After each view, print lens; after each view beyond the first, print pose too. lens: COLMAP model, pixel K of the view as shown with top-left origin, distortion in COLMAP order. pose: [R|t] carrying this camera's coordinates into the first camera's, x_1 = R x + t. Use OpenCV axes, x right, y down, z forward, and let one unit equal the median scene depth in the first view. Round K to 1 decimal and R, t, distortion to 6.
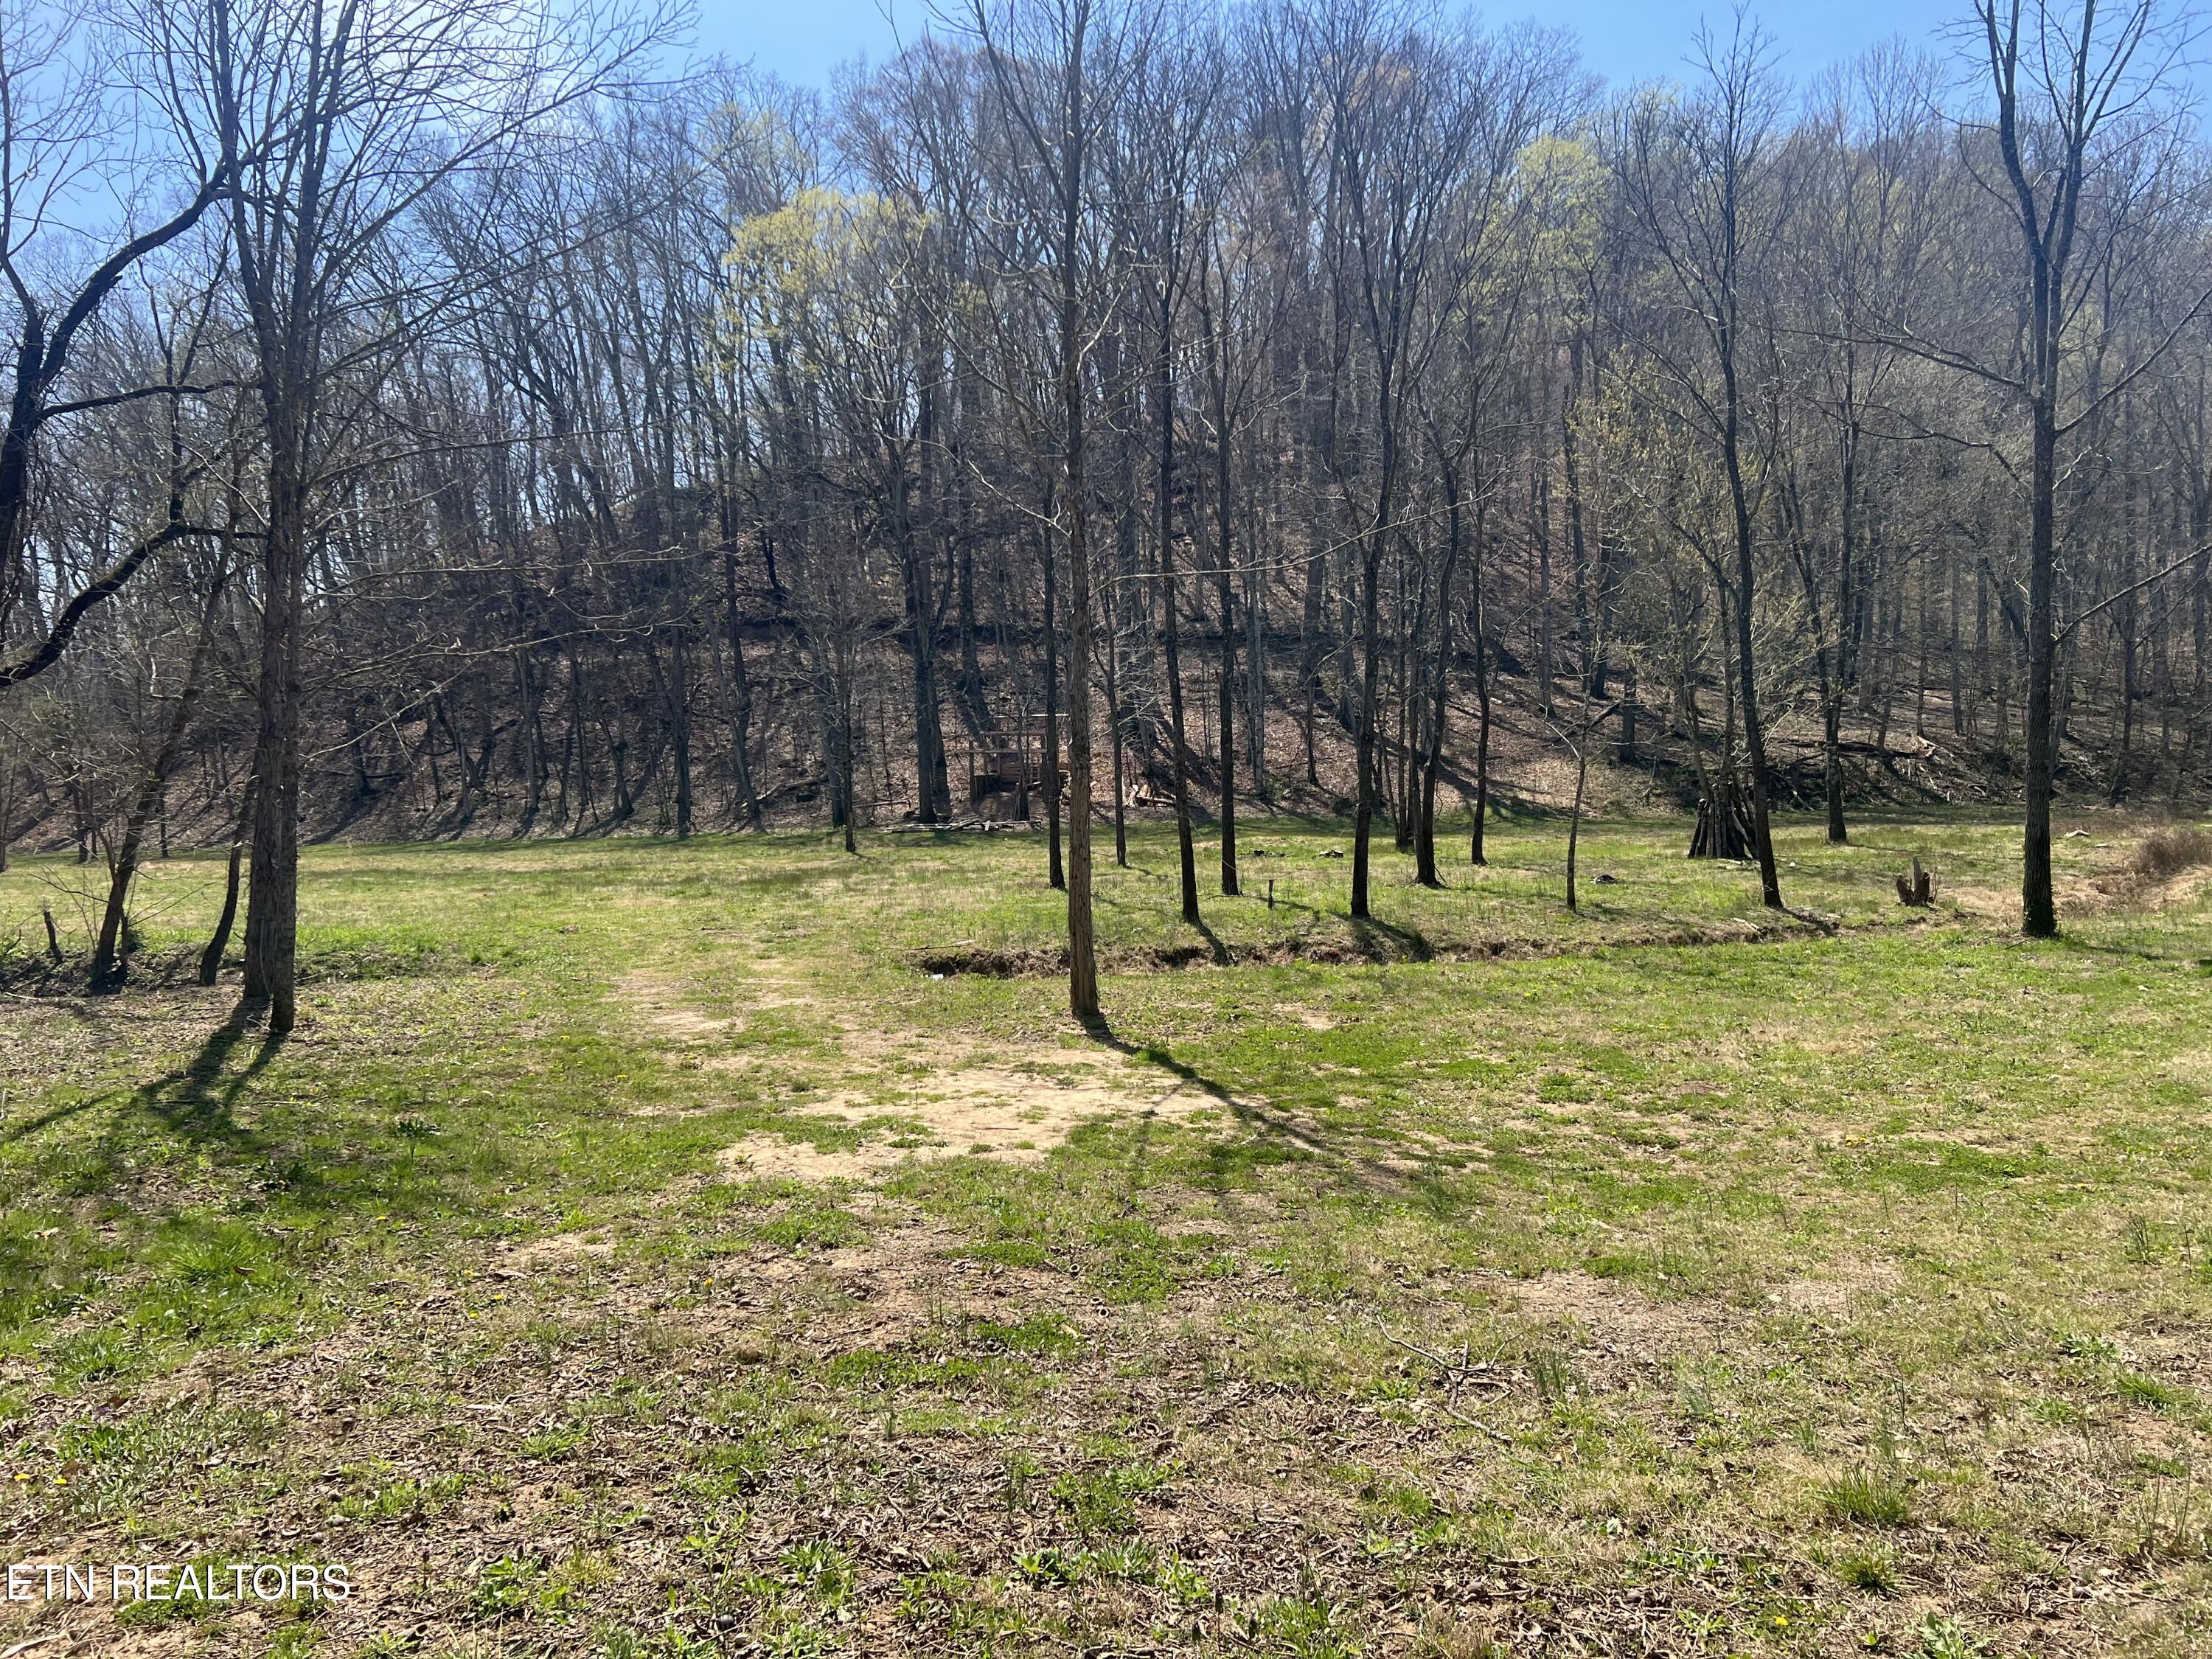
lens RADIAL K [[1658.3, 0, 1110.5], [0, 1658.3, 812.5], [0, 0, 1]] dist [0.059314, -0.058427]
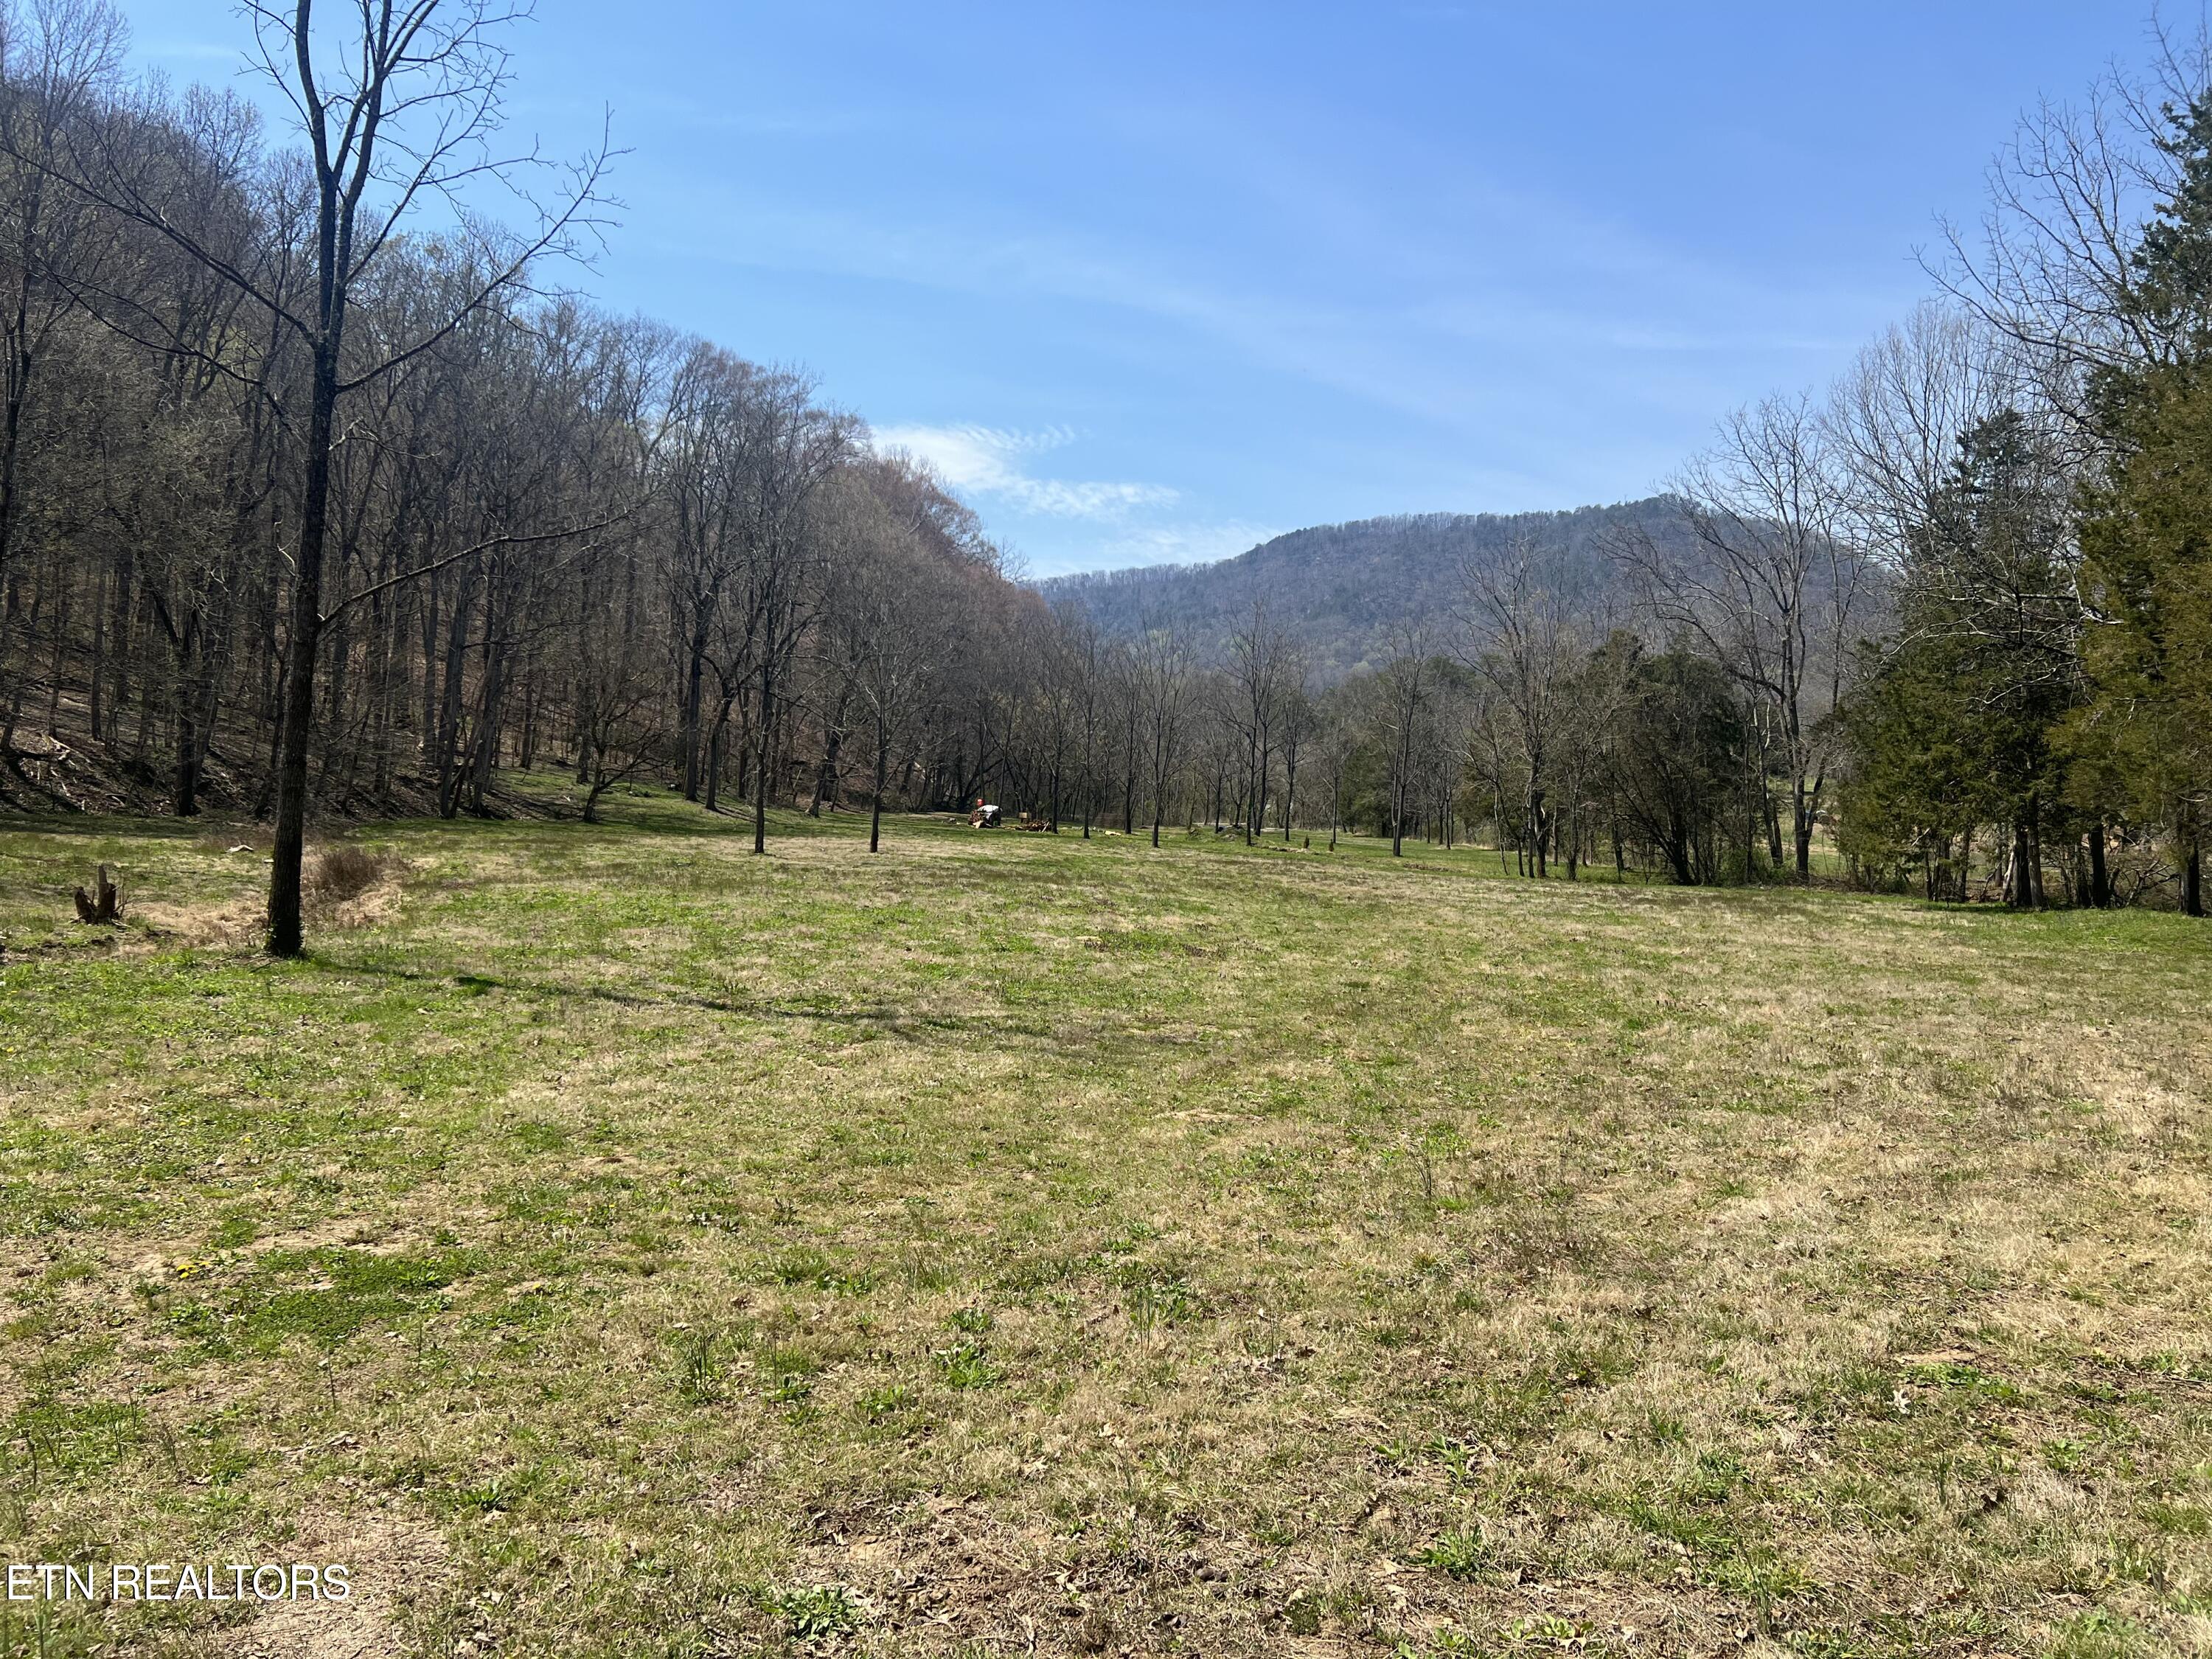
lens RADIAL K [[1653.1, 0, 1114.5], [0, 1653.1, 832.4], [0, 0, 1]] dist [0.060429, -0.055489]
pose [[0.516142, 0.044876, 0.855327, 0.043925], [-0.045340, 0.998658, -0.025036, 0.018101], [-0.855302, -0.025859, 0.517484, 0.290215]]
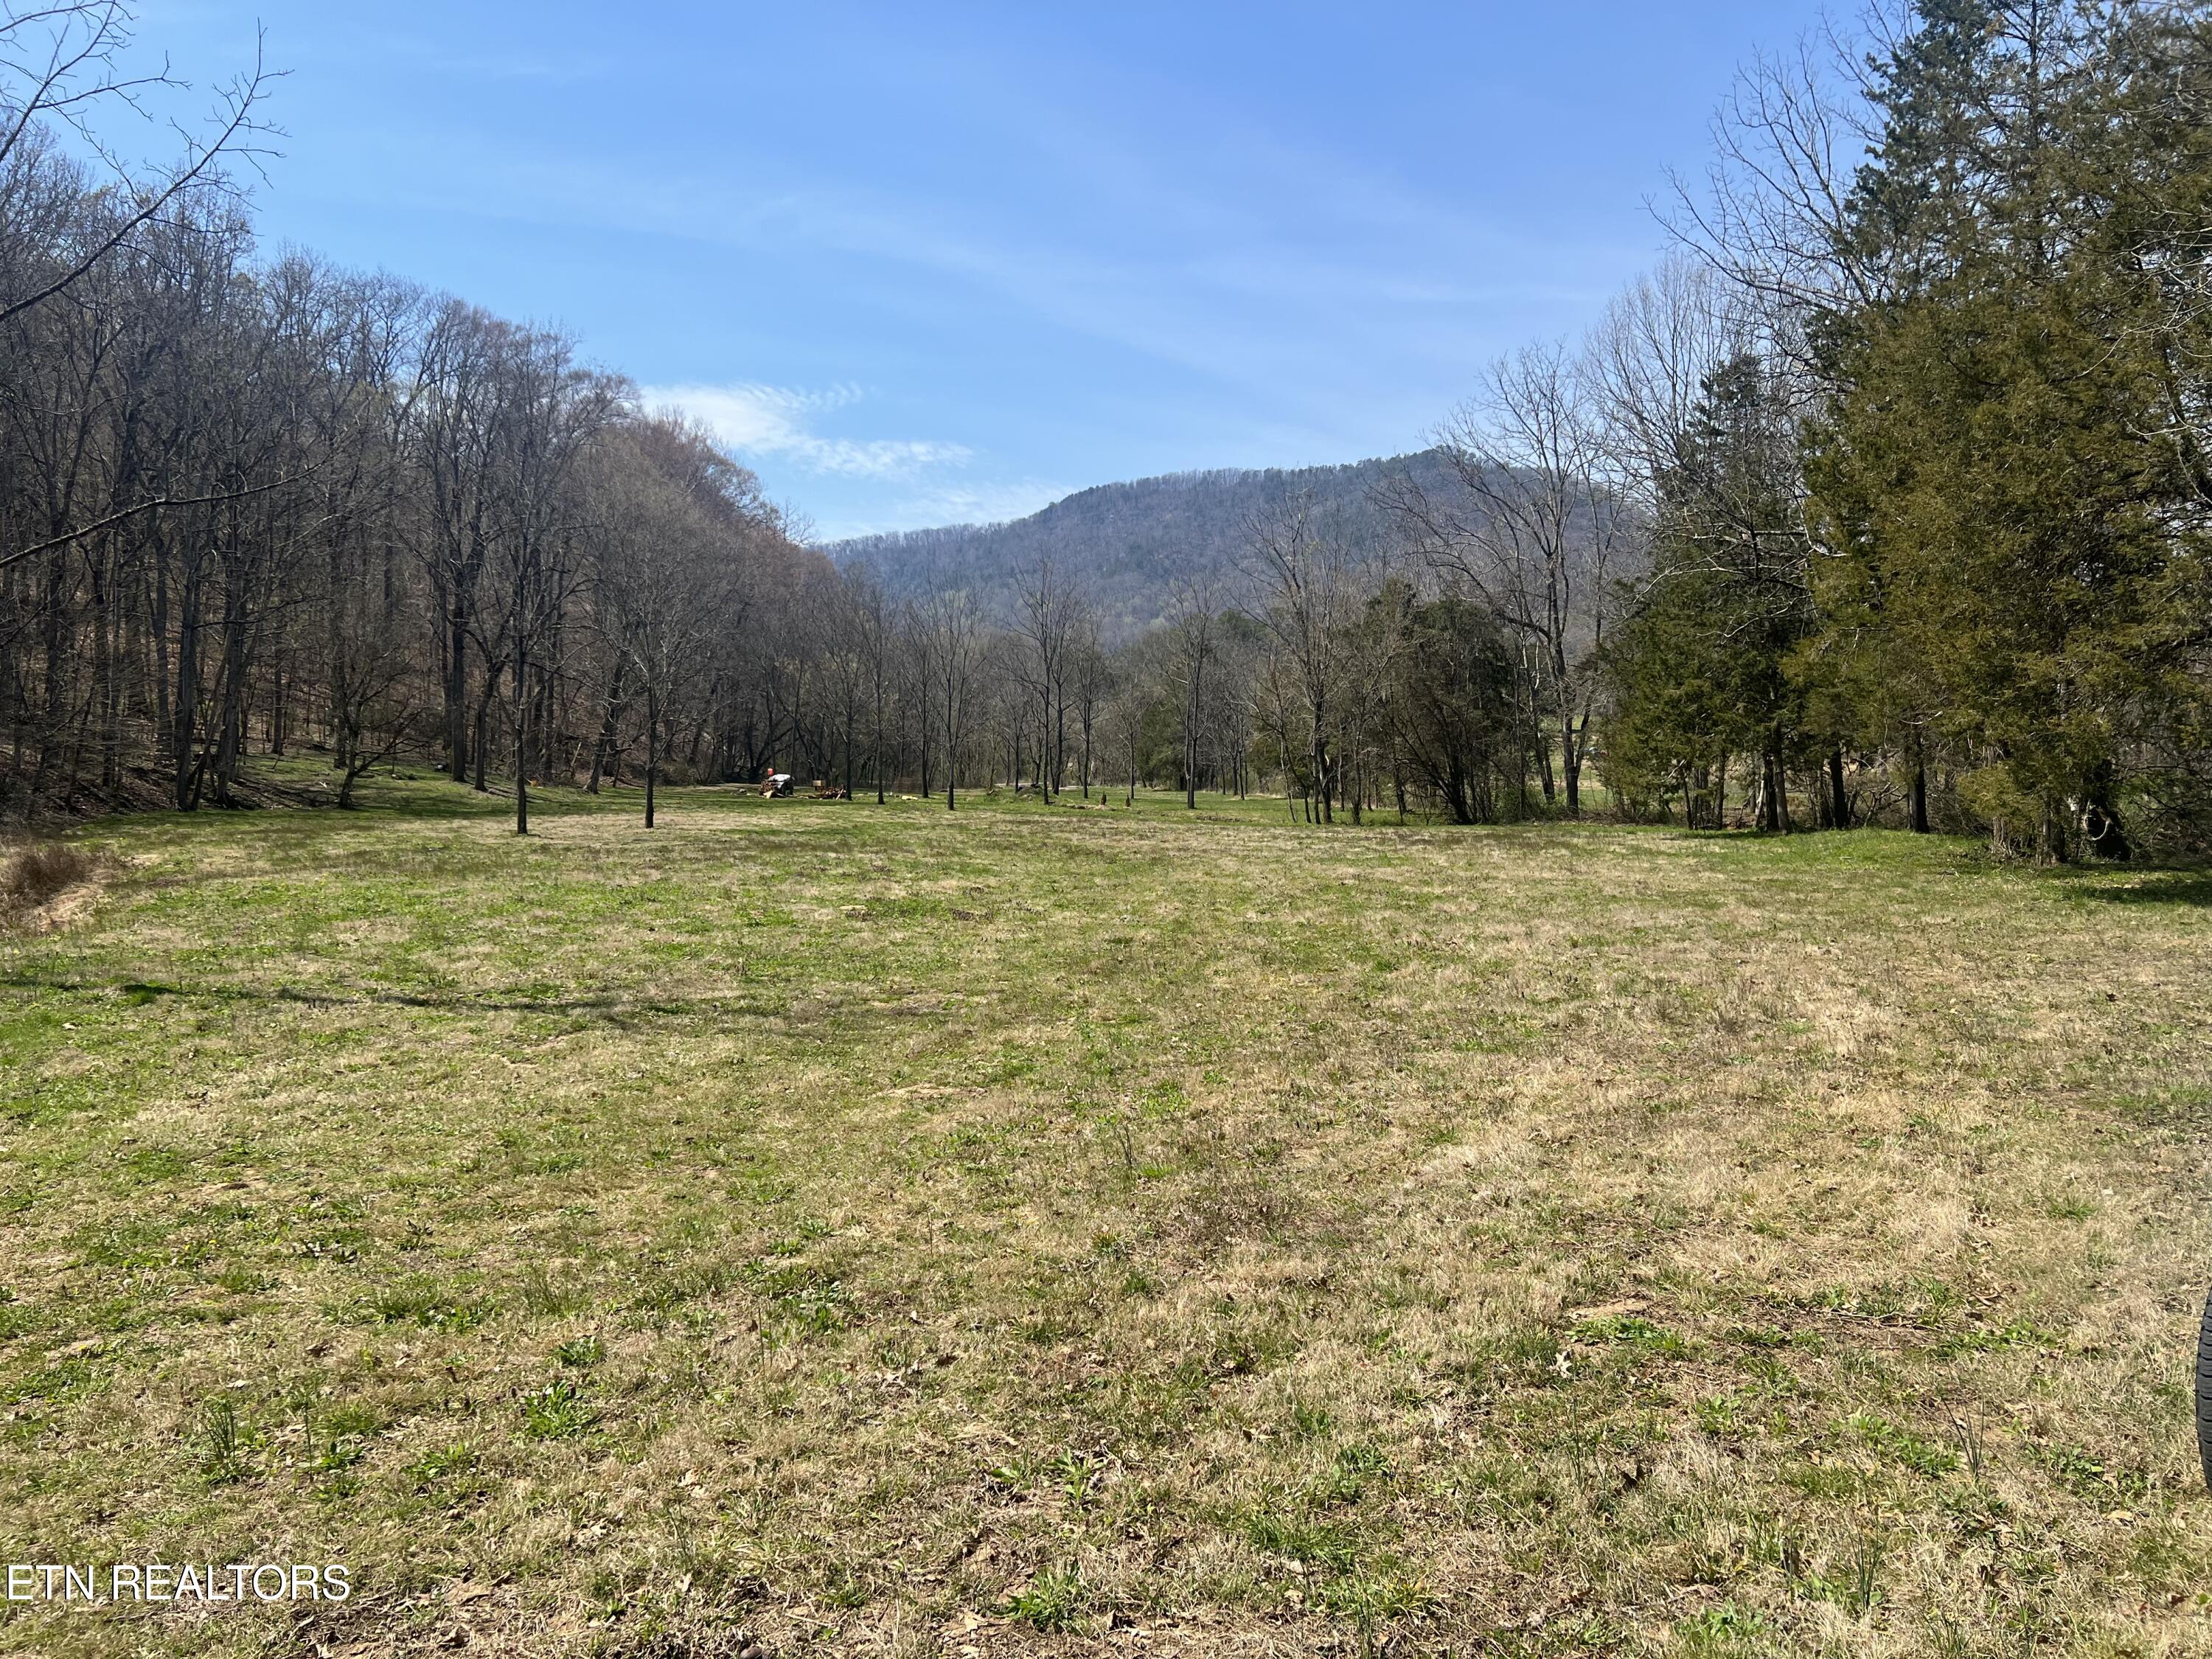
lens RADIAL K [[1658.3, 0, 1110.5], [0, 1658.3, 812.5], [0, 0, 1]] dist [0.059314, -0.058427]
pose [[0.415721, 0.014796, 0.909372, 0.107228], [-0.000927, 0.999874, -0.015845, 0.017567], [-0.909492, 0.005744, 0.415682, 0.267851]]
